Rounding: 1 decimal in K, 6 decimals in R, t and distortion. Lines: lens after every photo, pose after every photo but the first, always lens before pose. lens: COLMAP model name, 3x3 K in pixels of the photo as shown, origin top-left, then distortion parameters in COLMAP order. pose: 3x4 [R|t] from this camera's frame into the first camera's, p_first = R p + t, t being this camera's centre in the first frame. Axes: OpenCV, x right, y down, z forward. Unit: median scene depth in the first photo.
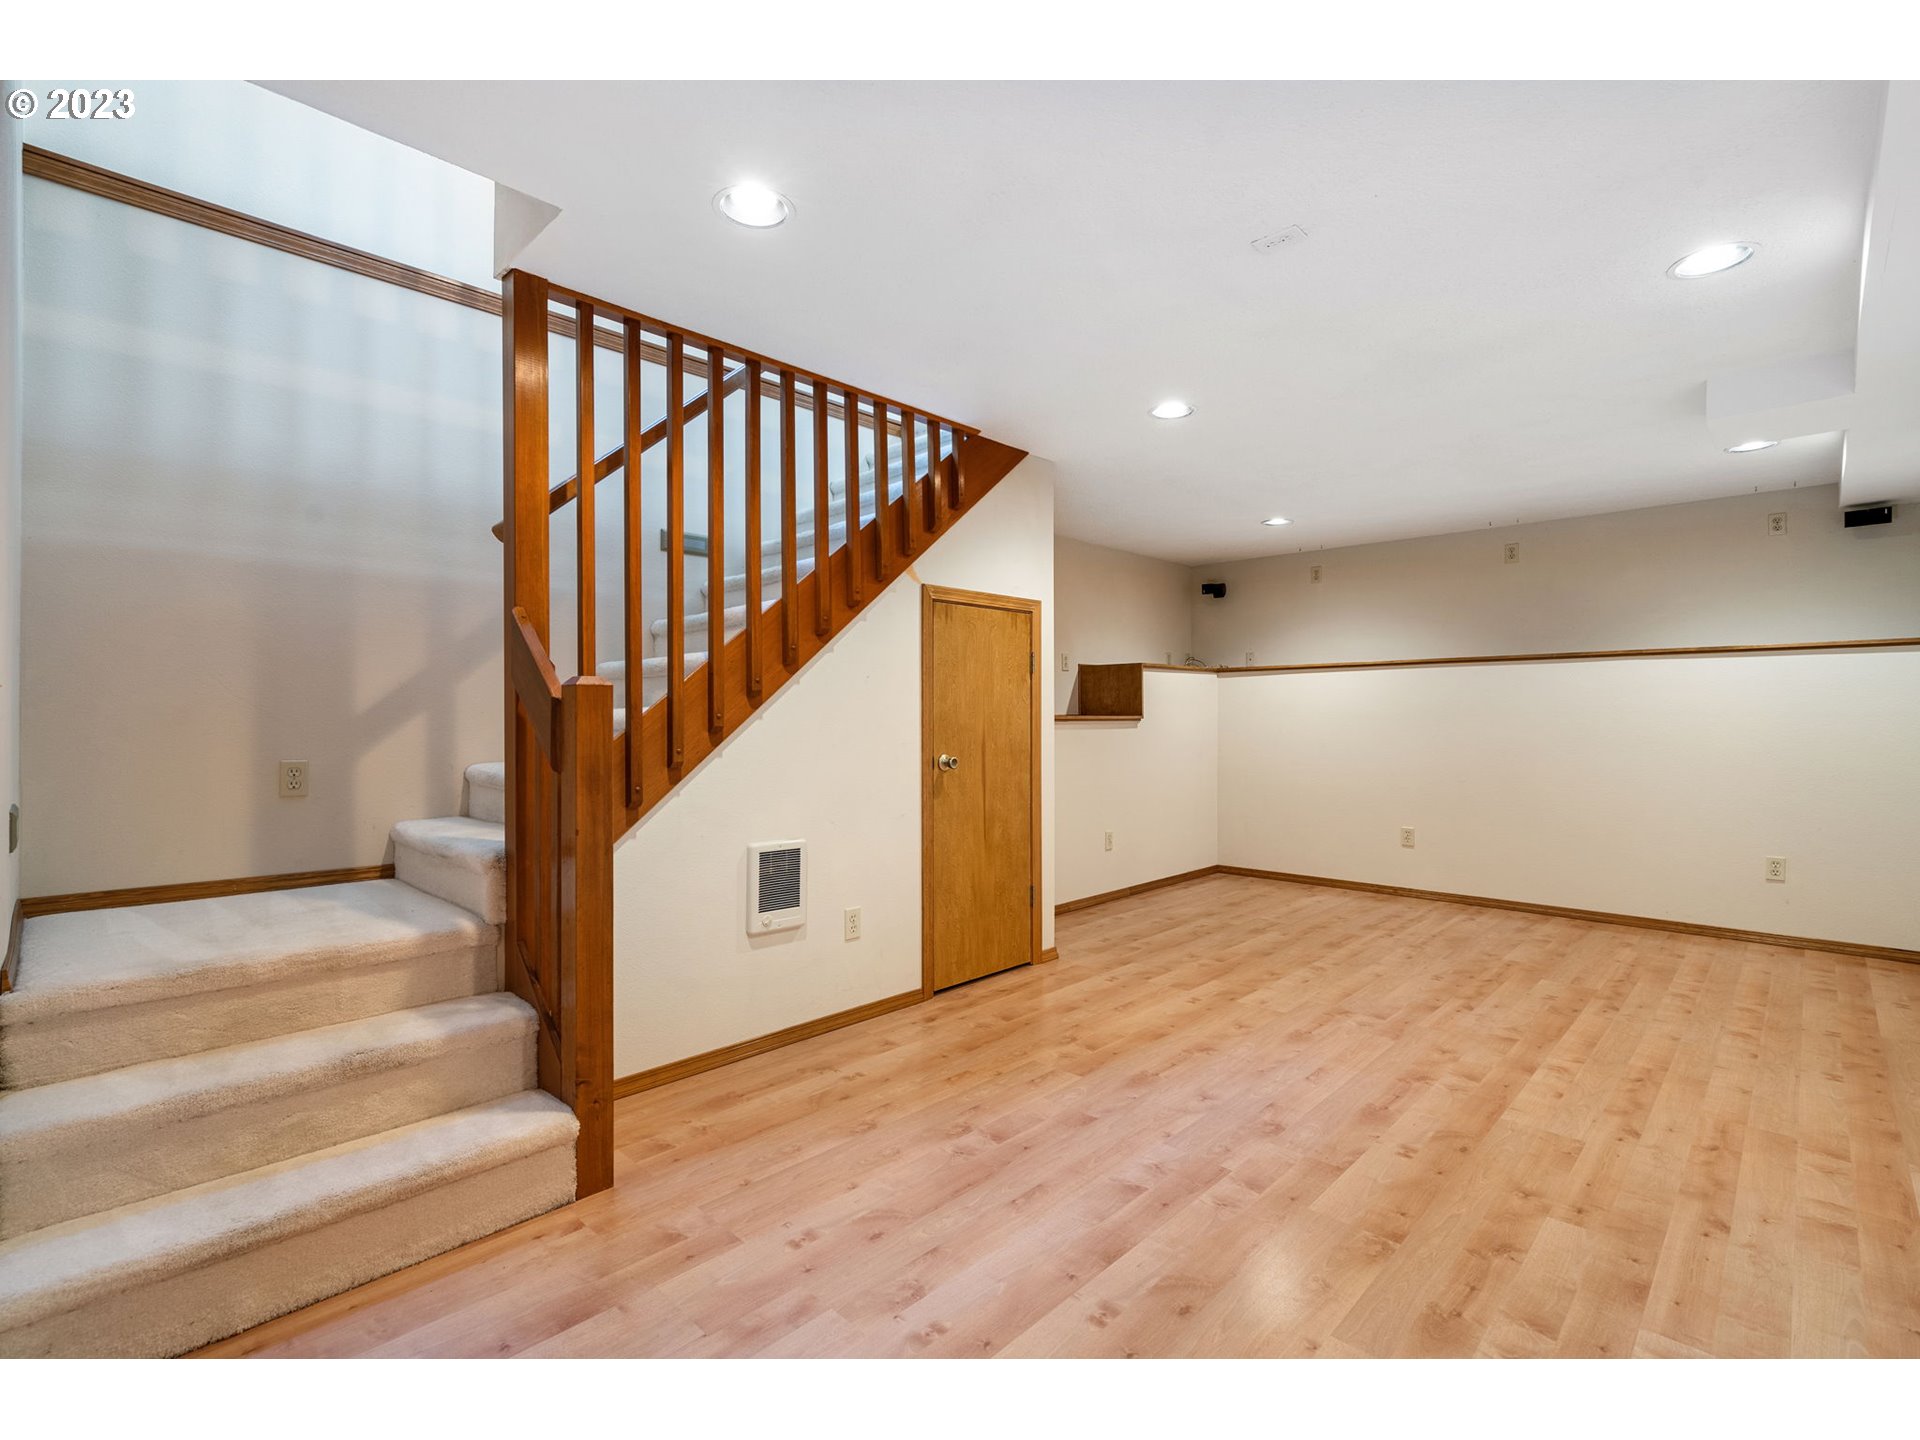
lens RADIAL K [[881.0, 0, 963.4], [0, 881.0, 710.0], [0, 0, 1]] dist [-0.009325, 0.001120]
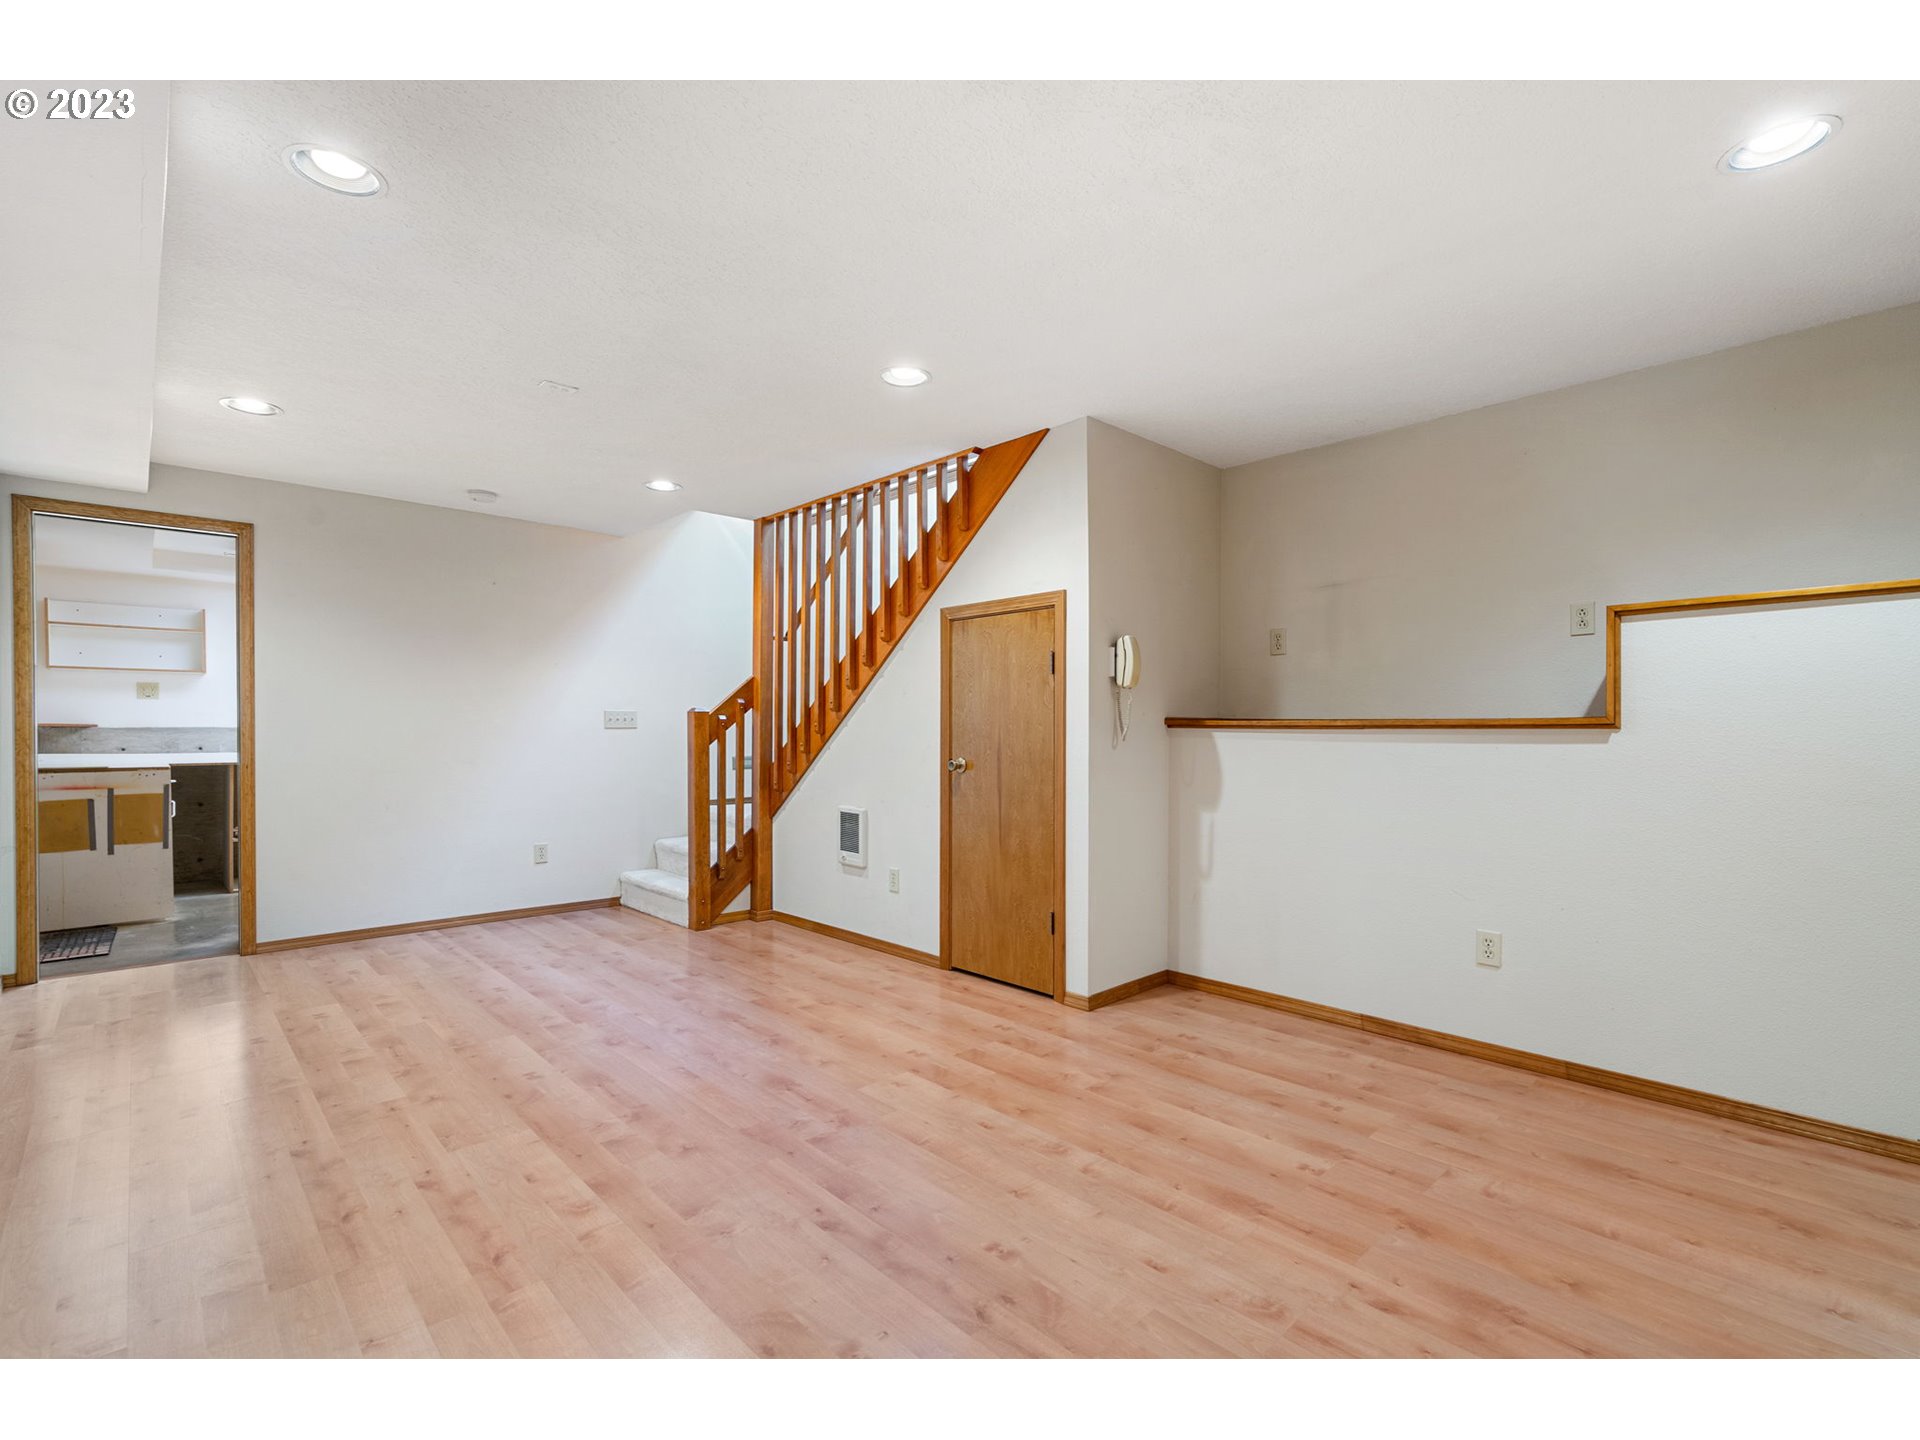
lens RADIAL K [[881.0, 0, 963.8], [0, 881.0, 731.2], [0, 0, 1]] dist [-0.009325, 0.001120]
pose [[-0.044014, 0.004013, -0.999023, 1.217310], [0.008992, 0.999953, 0.003620, 0.014871], [0.998990, -0.008824, -0.044048, 1.186024]]
